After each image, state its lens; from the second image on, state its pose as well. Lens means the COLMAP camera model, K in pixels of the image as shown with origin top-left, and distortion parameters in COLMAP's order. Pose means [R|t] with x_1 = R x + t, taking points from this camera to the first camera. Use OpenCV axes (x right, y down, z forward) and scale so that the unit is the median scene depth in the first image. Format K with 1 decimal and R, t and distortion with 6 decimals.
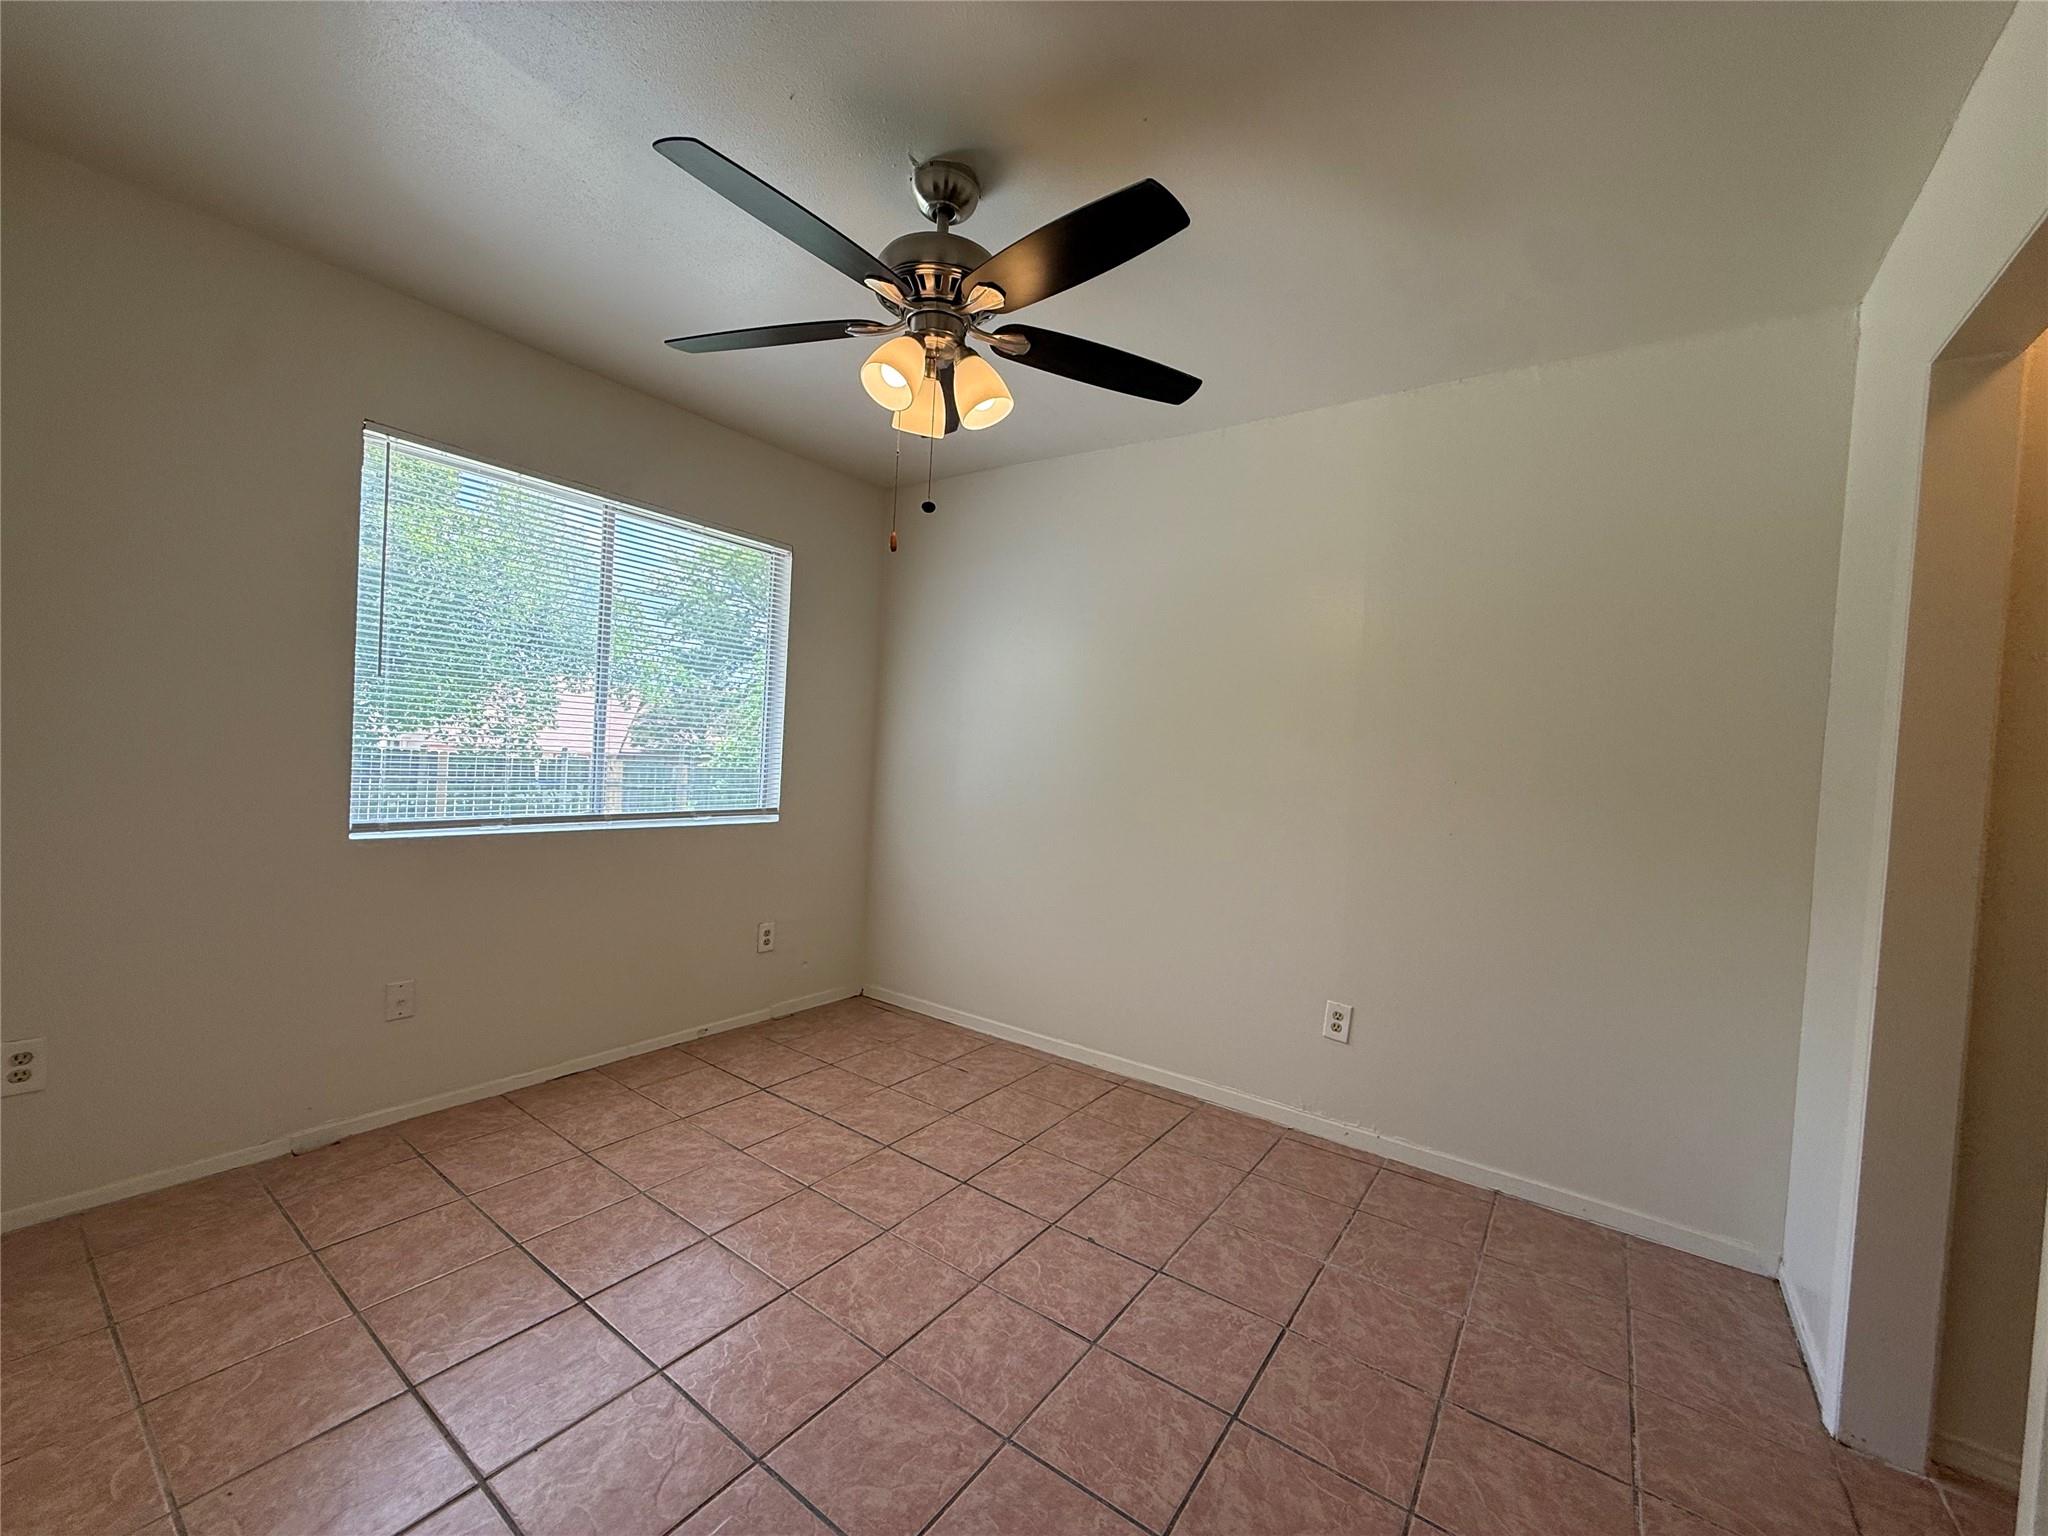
lens RADIAL K [[814.3, 0, 1021.2], [0, 814.3, 766.1], [0, 0, 1]] dist [0.000674, 0.000070]
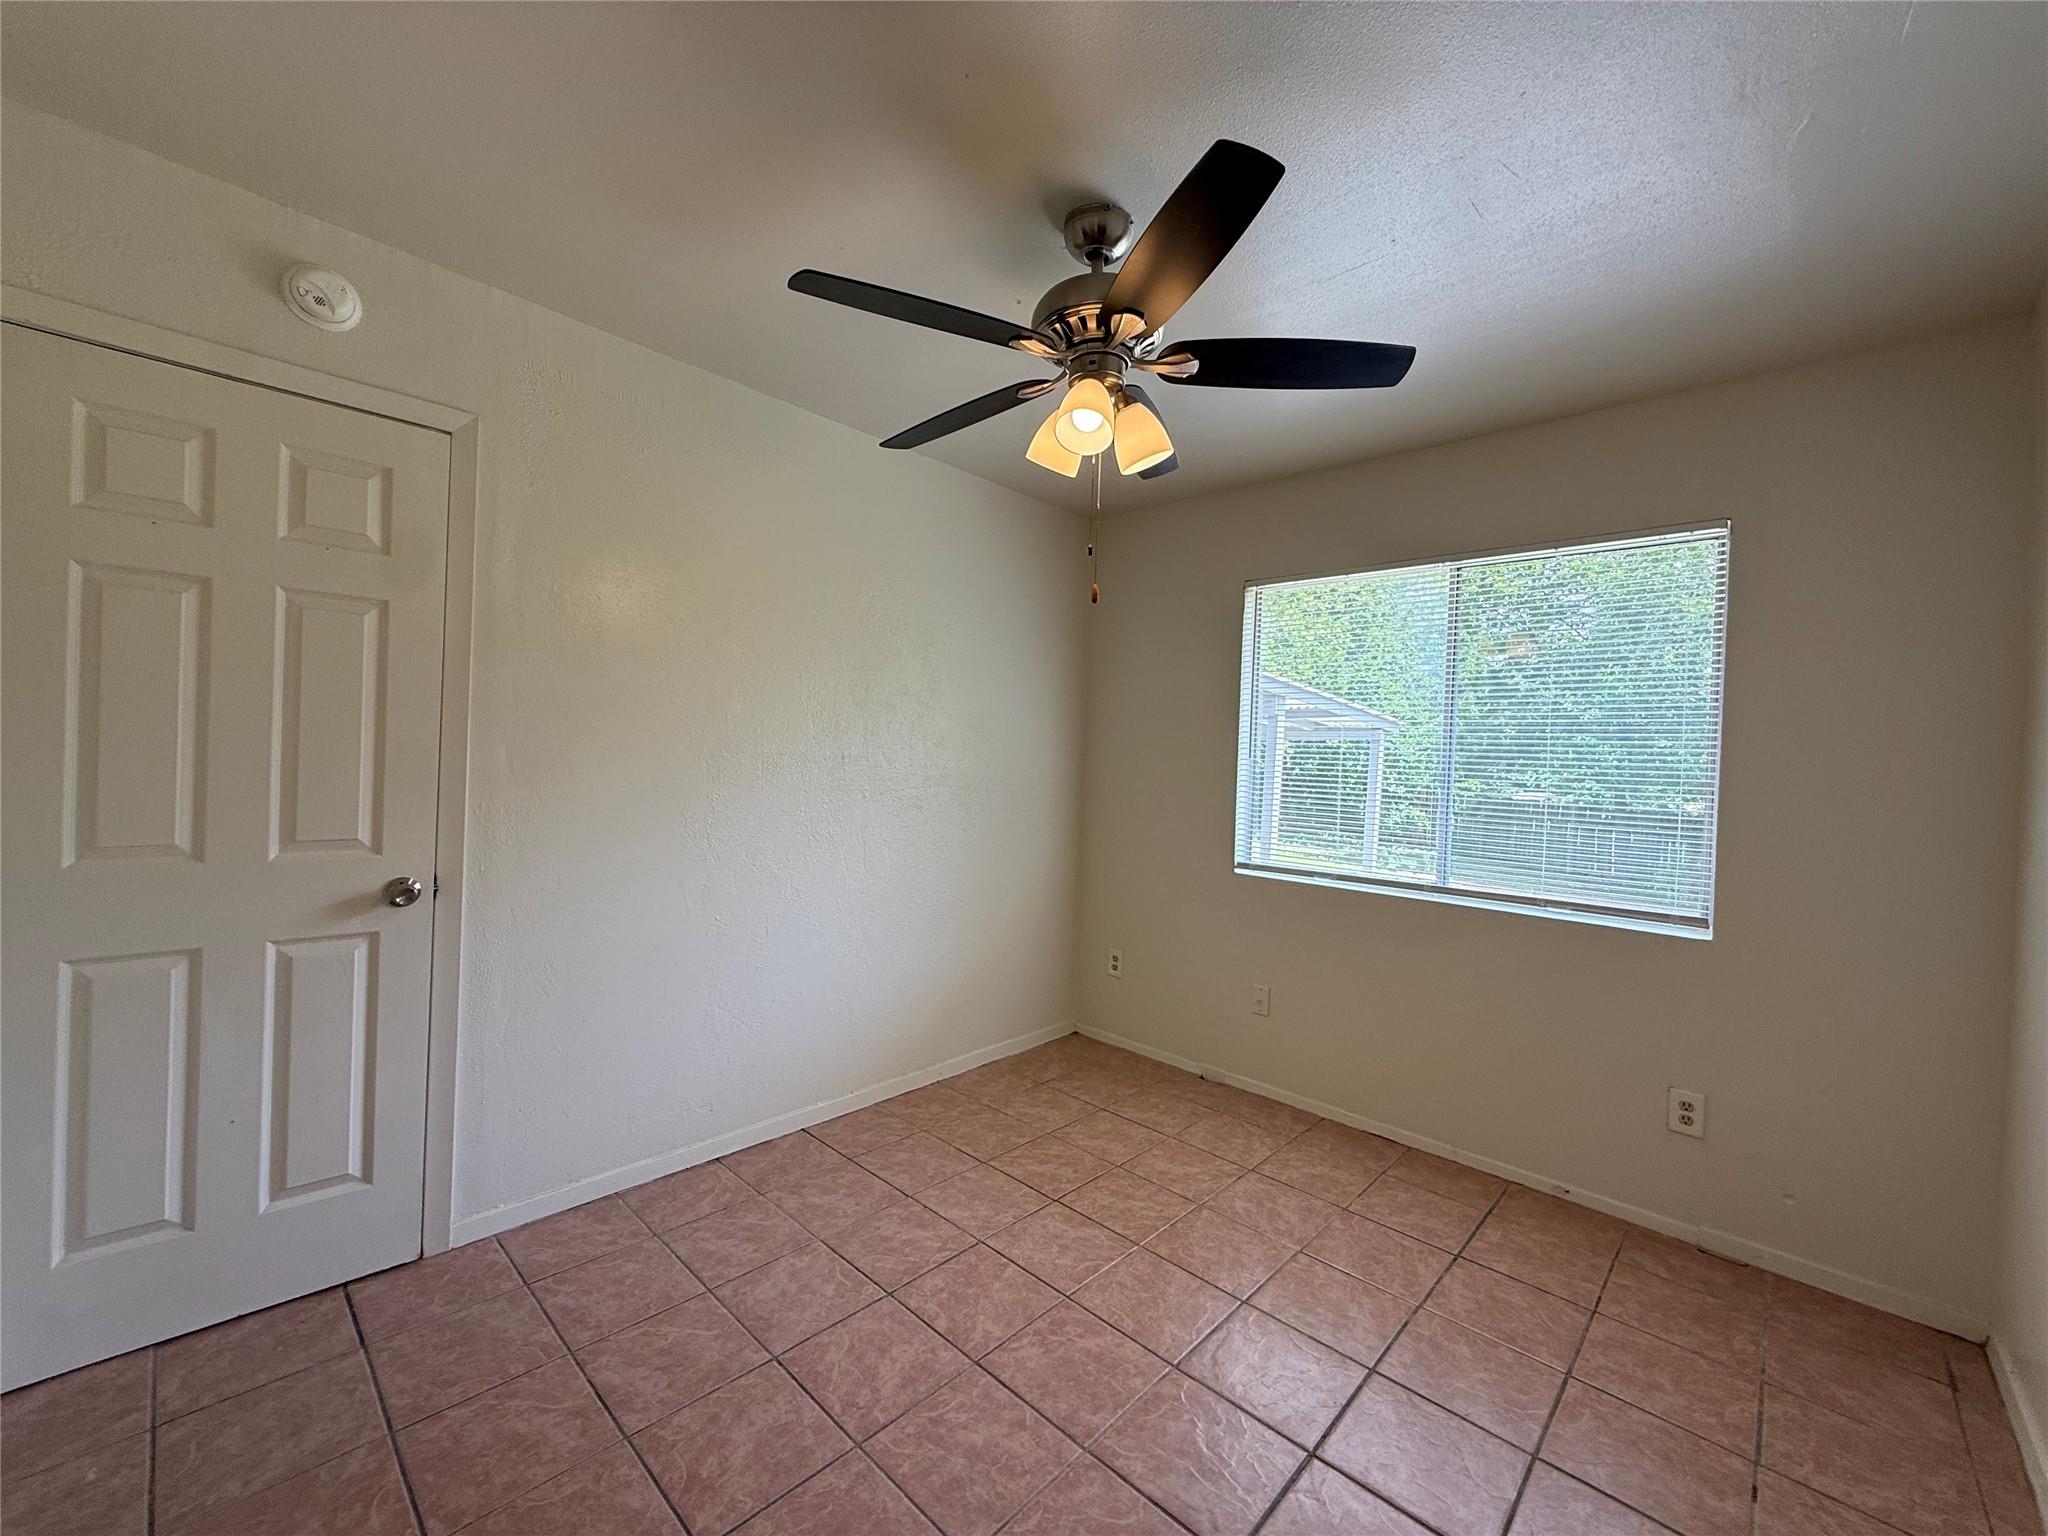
lens RADIAL K [[814.3, 0, 1021.2], [0, 814.3, 766.1], [0, 0, 1]] dist [0.000674, 0.000070]
pose [[-0.138136, -0.054106, -0.988934, 0.678274], [-0.066498, 0.996760, -0.045246, -0.007114], [0.988178, 0.059512, -0.141287, 0.851202]]
